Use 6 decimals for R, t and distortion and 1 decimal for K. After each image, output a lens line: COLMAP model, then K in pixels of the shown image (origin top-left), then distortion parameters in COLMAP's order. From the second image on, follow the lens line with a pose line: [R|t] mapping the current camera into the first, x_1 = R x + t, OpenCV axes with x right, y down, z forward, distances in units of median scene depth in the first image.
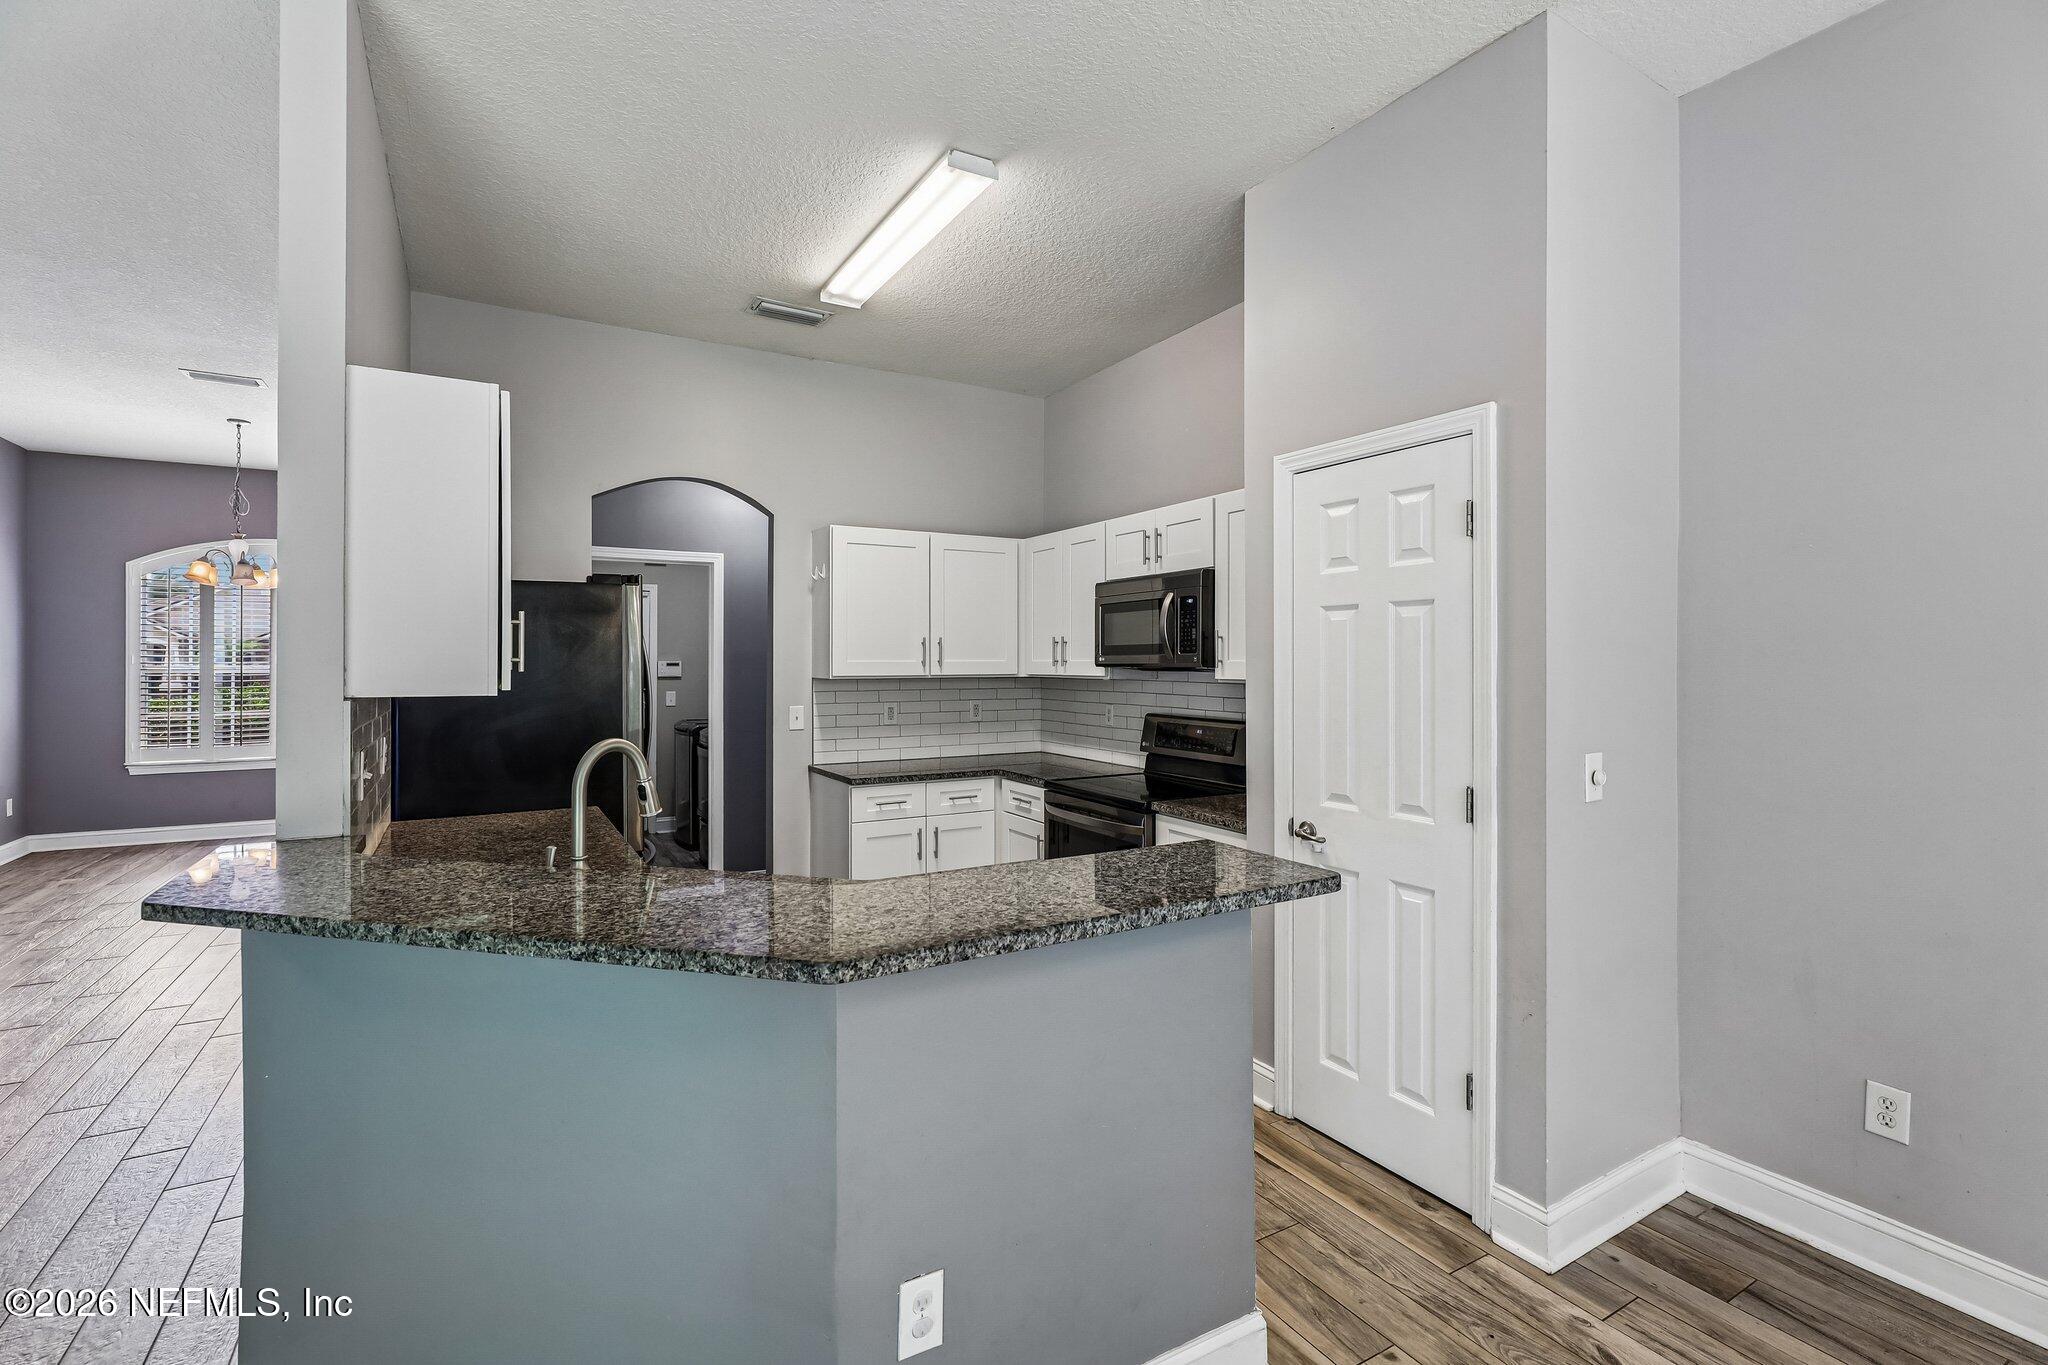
lens RADIAL K [[900.2, 0, 1015.1], [0, 900.2, 668.6], [0, 0, 1]] dist [-0.005010, -0.000289]
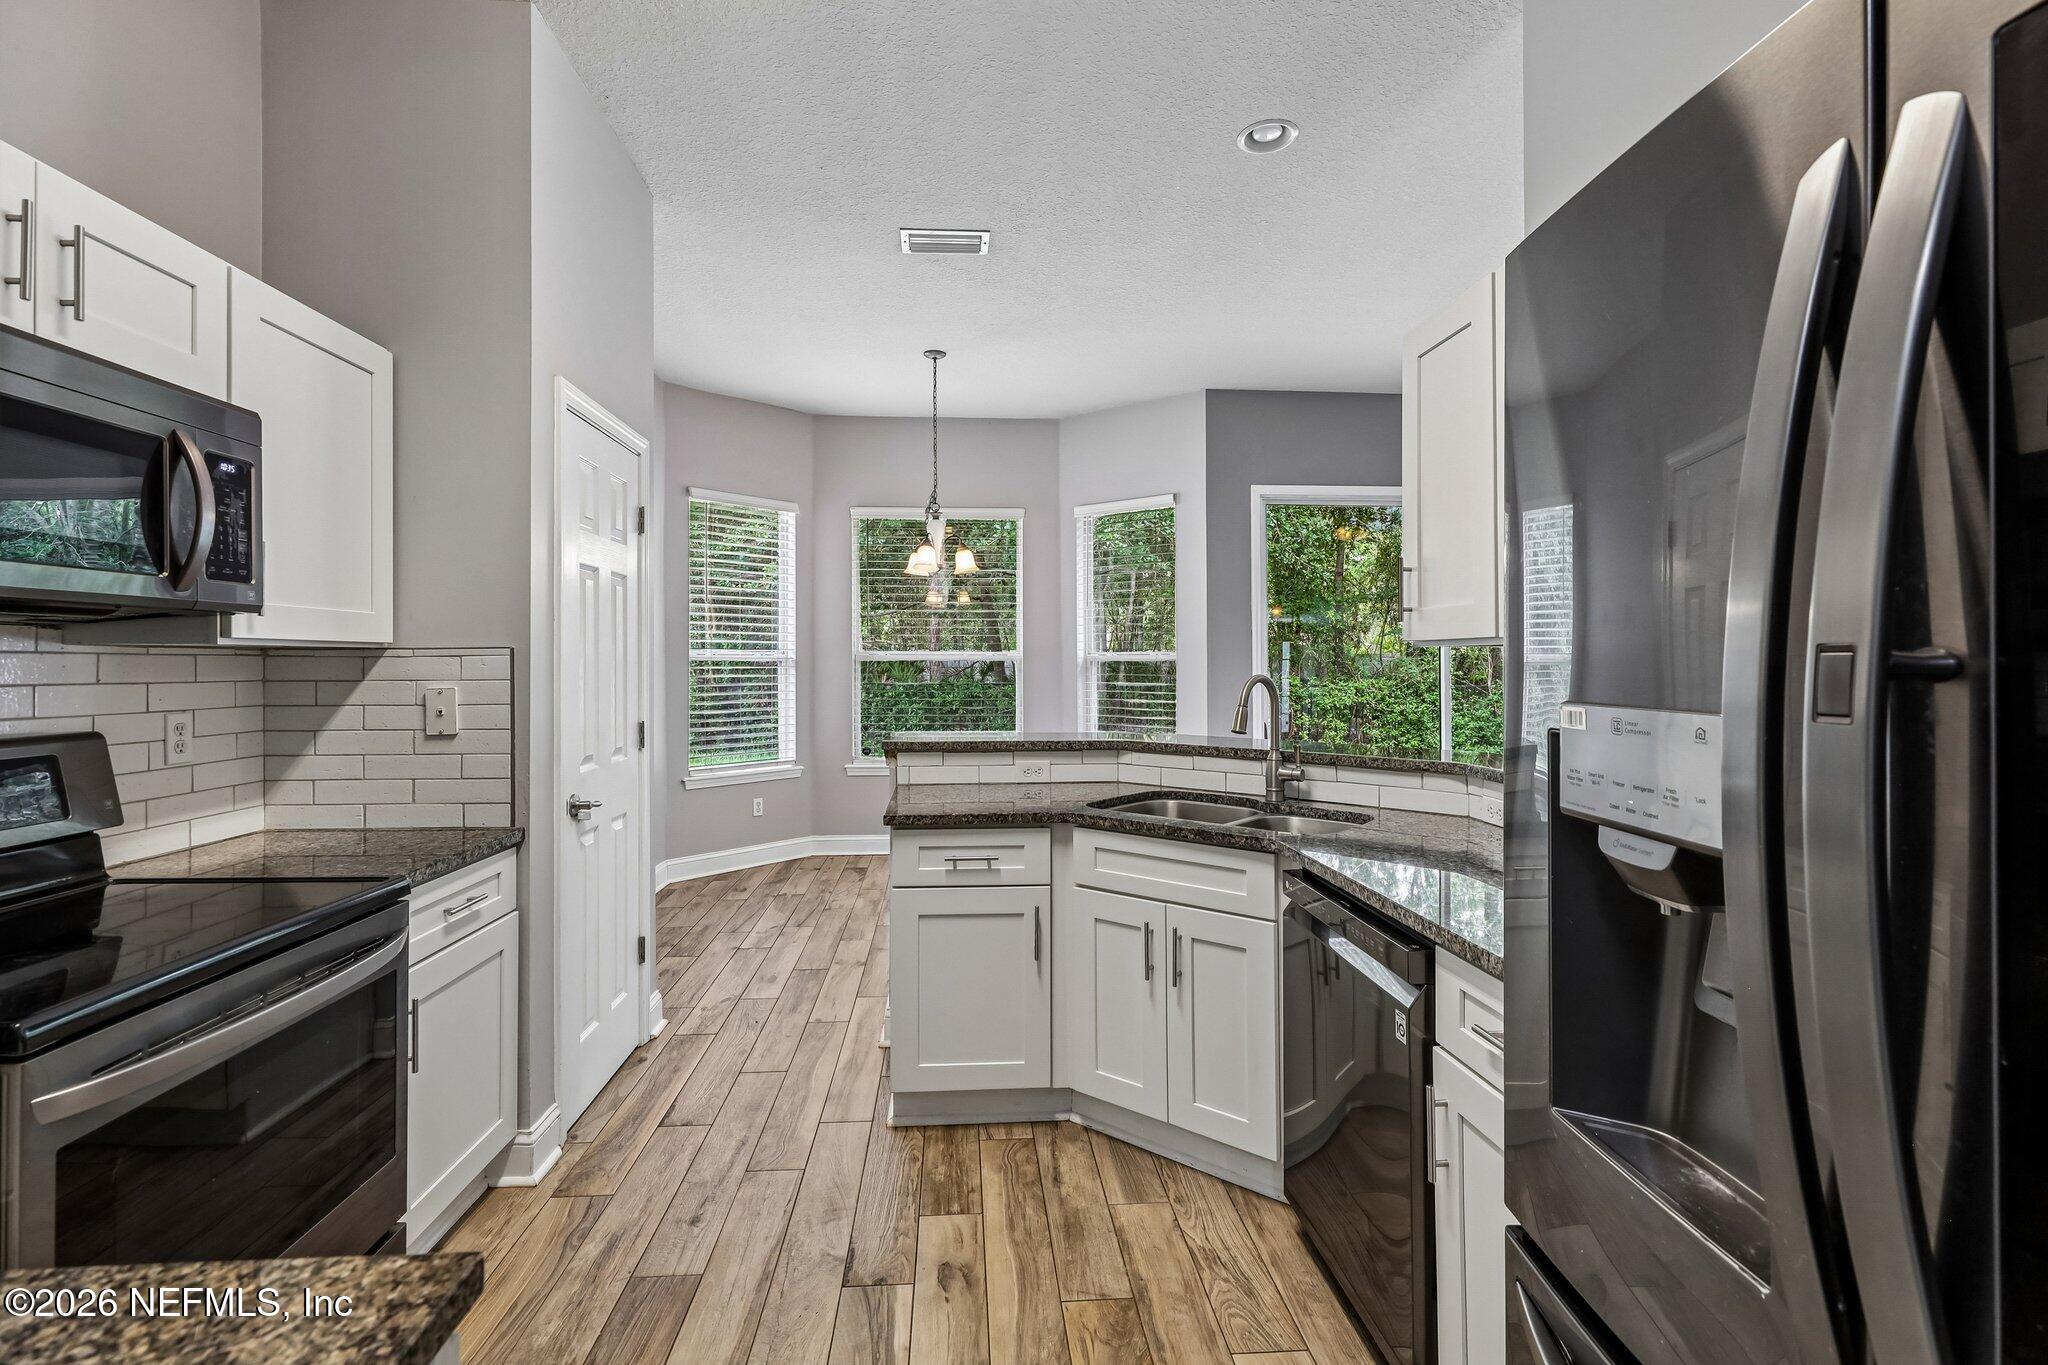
lens RADIAL K [[930.7, 0, 1025.8], [0, 930.7, 649.3], [0, 0, 1]] dist [0.002499, -0.000578]
pose [[-0.899656, 0.006791, 0.436546, -0.327377], [0.004324, 0.999969, -0.006644, 0.019628], [-0.436577, -0.004089, -0.899657, 1.063602]]
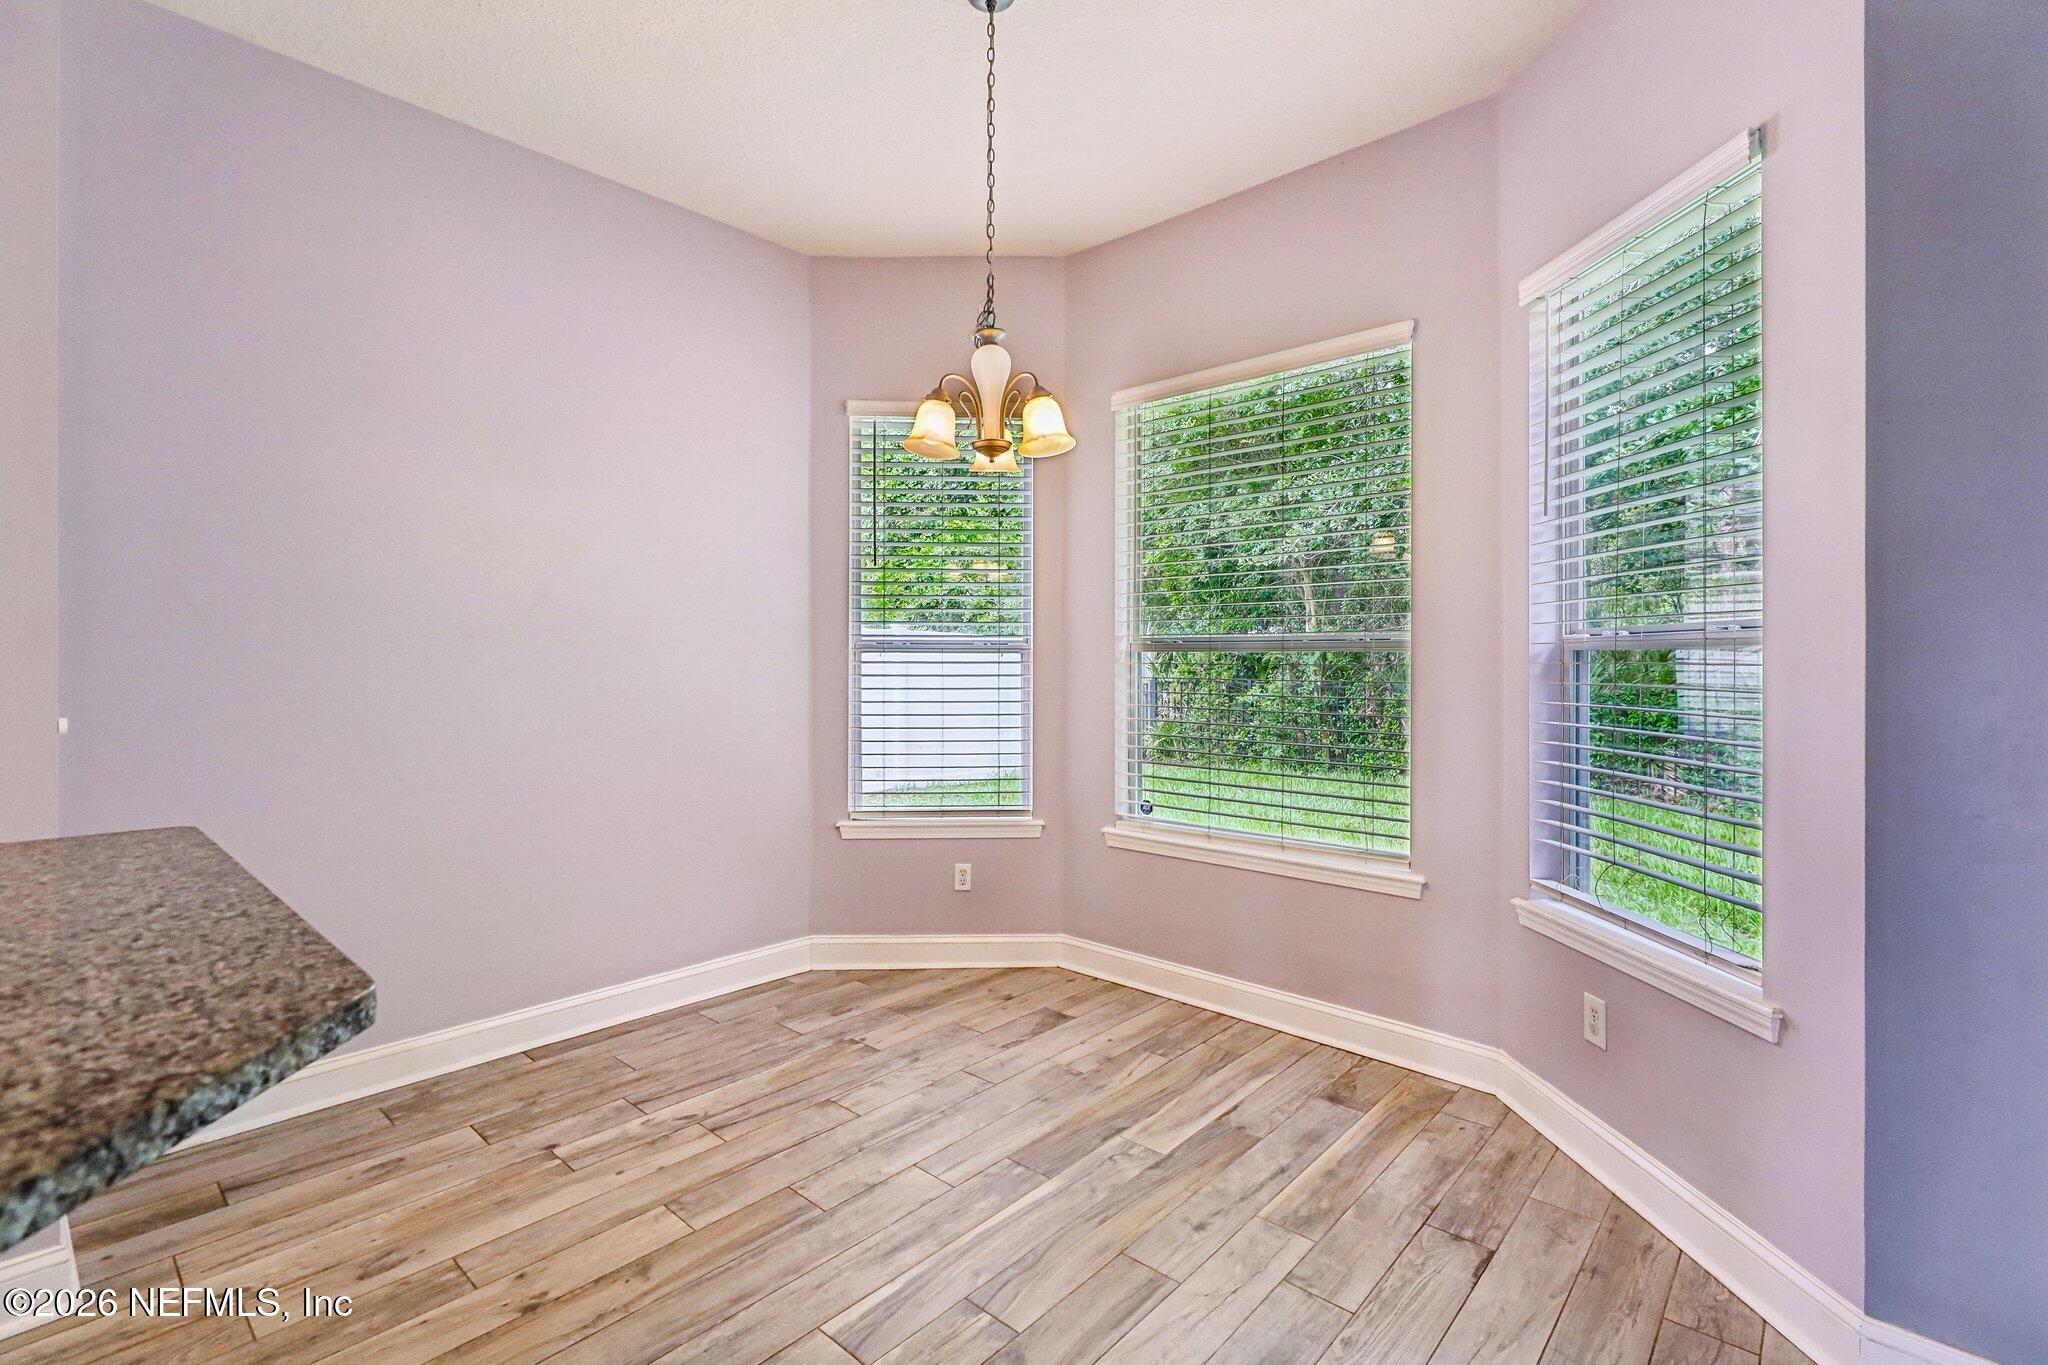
lens RADIAL K [[907.5, 0, 1022.3], [0, 907.5, 658.0], [0, 0, 1]] dist [-0.011957, -0.000056]
pose [[-0.314954, 0.000154, 0.949107, -0.225639], [0.000908, 1.000000, 0.000139, 0.031851], [-0.949106, 0.000906, -0.314954, 0.205042]]
